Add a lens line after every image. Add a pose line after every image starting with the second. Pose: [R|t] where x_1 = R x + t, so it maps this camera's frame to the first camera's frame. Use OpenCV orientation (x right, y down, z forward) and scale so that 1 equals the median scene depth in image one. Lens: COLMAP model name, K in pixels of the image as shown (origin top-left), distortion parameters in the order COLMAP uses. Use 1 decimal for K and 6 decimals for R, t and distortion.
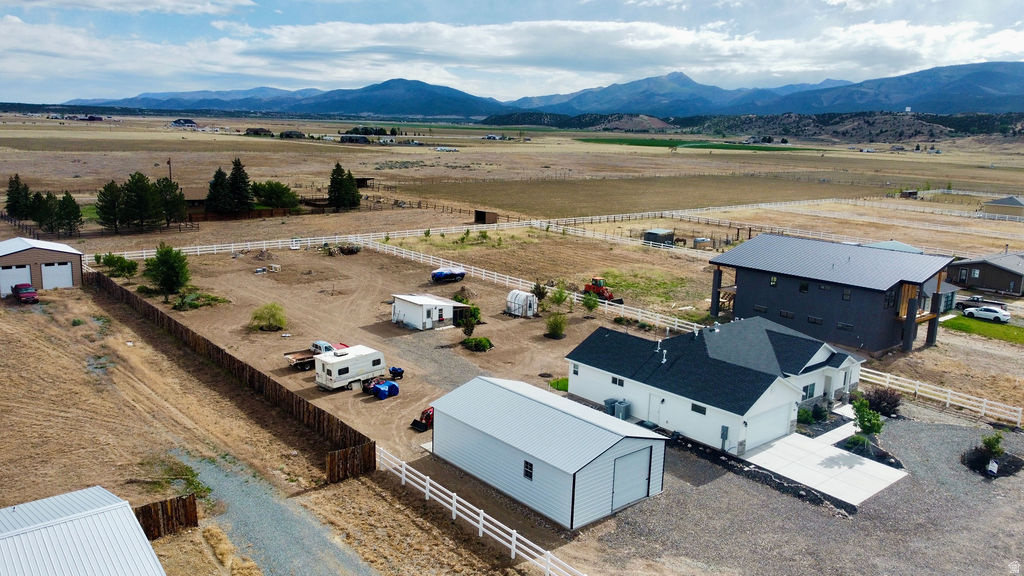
lens RADIAL K [[773.0, 0, 506.6], [0, 773.0, 293.3], [0, 0, 1]] dist [0.007165, -0.009980]
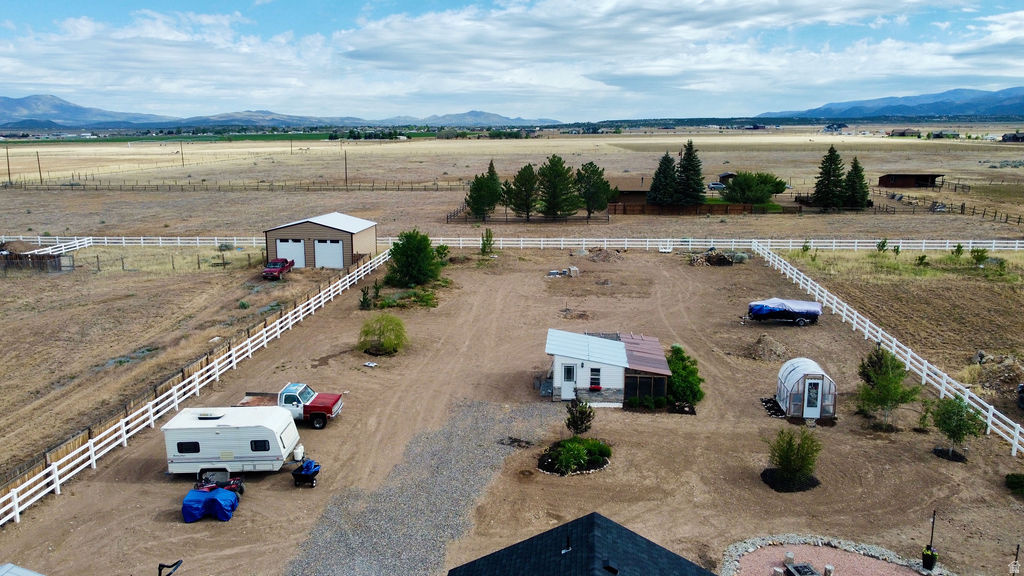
lens RADIAL K [[773.0, 0, 507.1], [0, 773.0, 296.0], [0, 0, 1]] dist [0.007165, -0.009980]
pose [[0.688032, 0.119697, -0.715740, 0.220306], [-0.125300, 0.991084, 0.045295, -0.040690], [0.714781, 0.058518, 0.696896, 0.507392]]
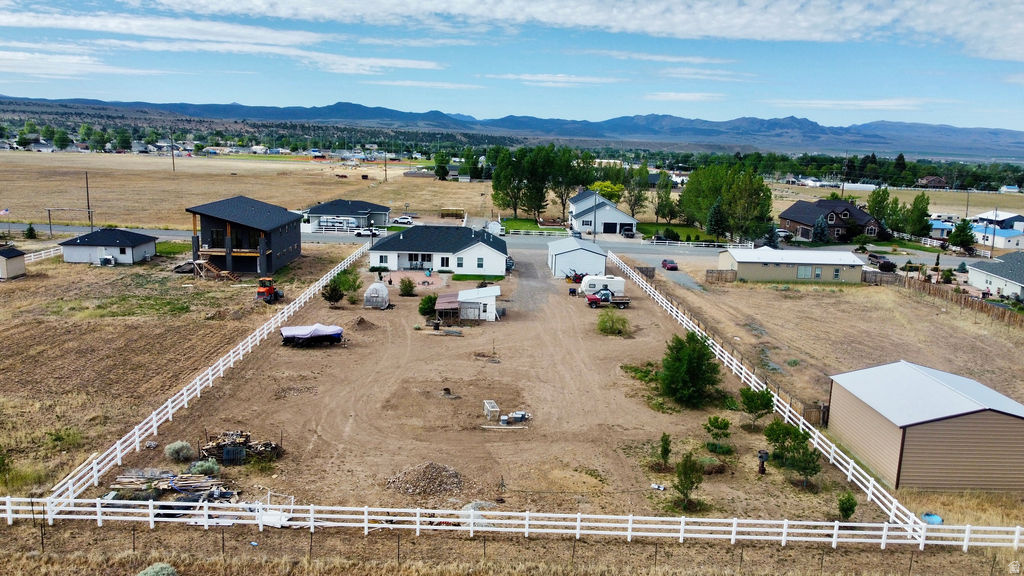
lens RADIAL K [[773.0, 0, 502.1], [0, 773.0, 289.9], [0, 0, 1]] dist [0.007165, -0.009980]
pose [[-0.766262, -0.180576, 0.616631, -0.706142], [0.073910, 0.928554, 0.363765, -0.339647], [-0.638263, 0.324315, -0.698170, 1.539925]]
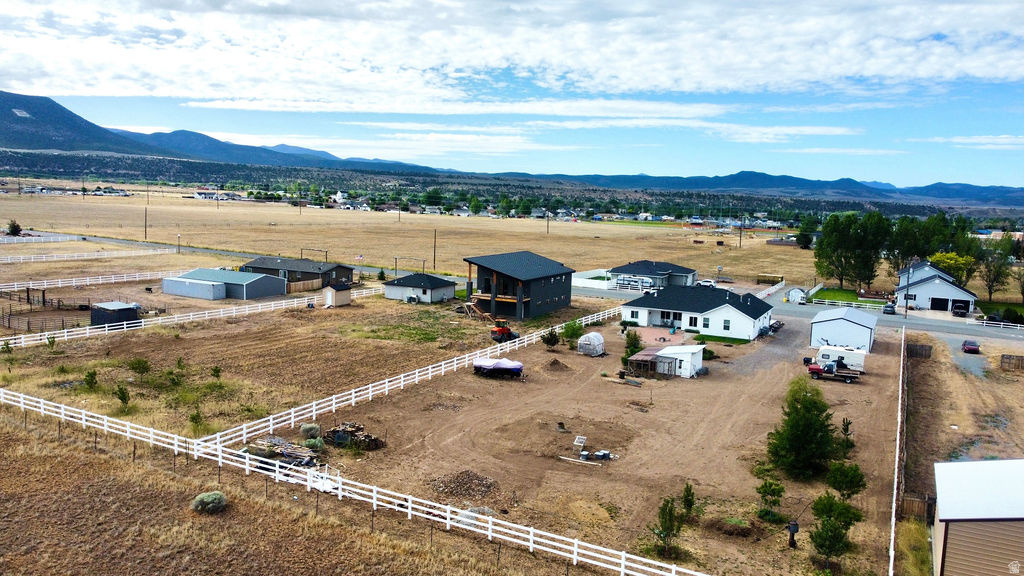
lens RADIAL K [[773.0, 0, 505.1], [0, 773.0, 291.0], [0, 0, 1]] dist [0.007165, -0.009980]
pose [[-0.366402, -0.161583, 0.916319, -0.888249], [0.145073, 0.962841, 0.227796, -0.313116], [-0.919077, 0.216398, -0.329346, 1.397691]]
